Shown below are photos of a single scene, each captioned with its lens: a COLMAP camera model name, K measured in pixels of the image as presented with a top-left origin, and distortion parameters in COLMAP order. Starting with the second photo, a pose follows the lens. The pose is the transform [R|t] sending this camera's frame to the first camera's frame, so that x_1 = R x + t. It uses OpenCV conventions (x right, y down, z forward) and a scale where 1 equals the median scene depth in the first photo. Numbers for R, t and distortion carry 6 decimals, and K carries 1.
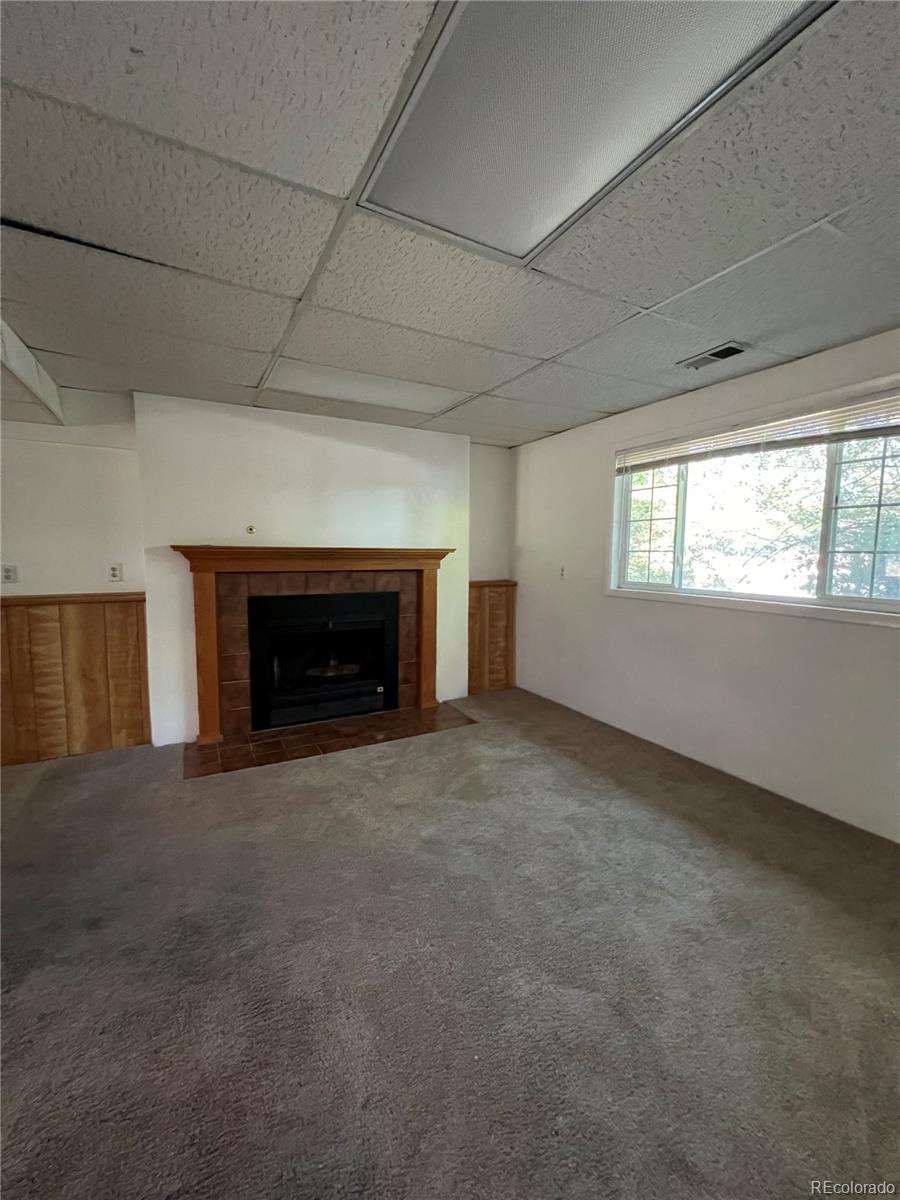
lens RADIAL K [[482.4, 0, 449.4], [0, 482.4, 598.6], [0, 0, 1]] dist [0.003796, 0.000393]
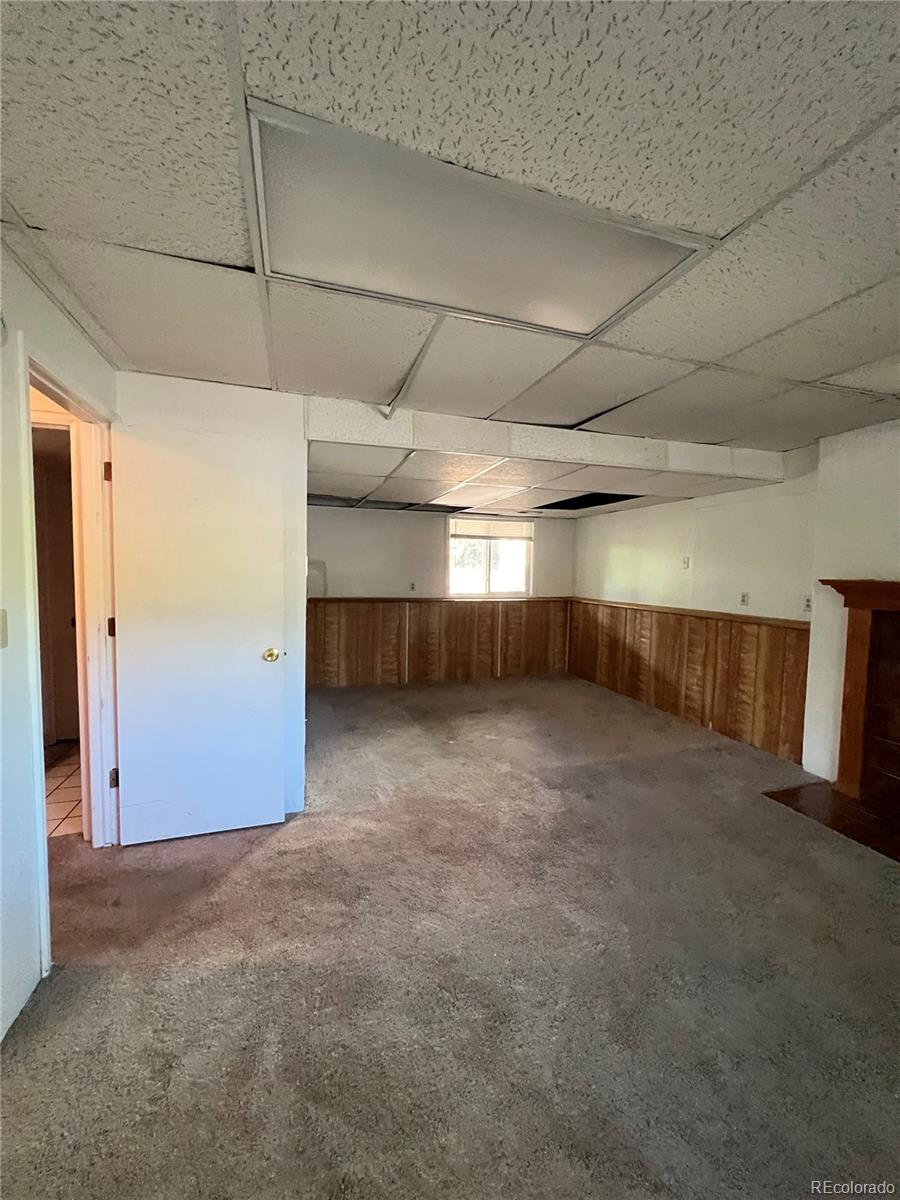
lens RADIAL K [[482.4, 0, 450.3], [0, 482.4, 598.0], [0, 0, 1]] dist [0.003796, 0.000393]
pose [[-0.150326, 0.042089, -0.987740, 0.570232], [-0.153847, 0.985926, 0.065426, -0.014628], [0.976593, 0.161796, -0.141735, 0.363812]]
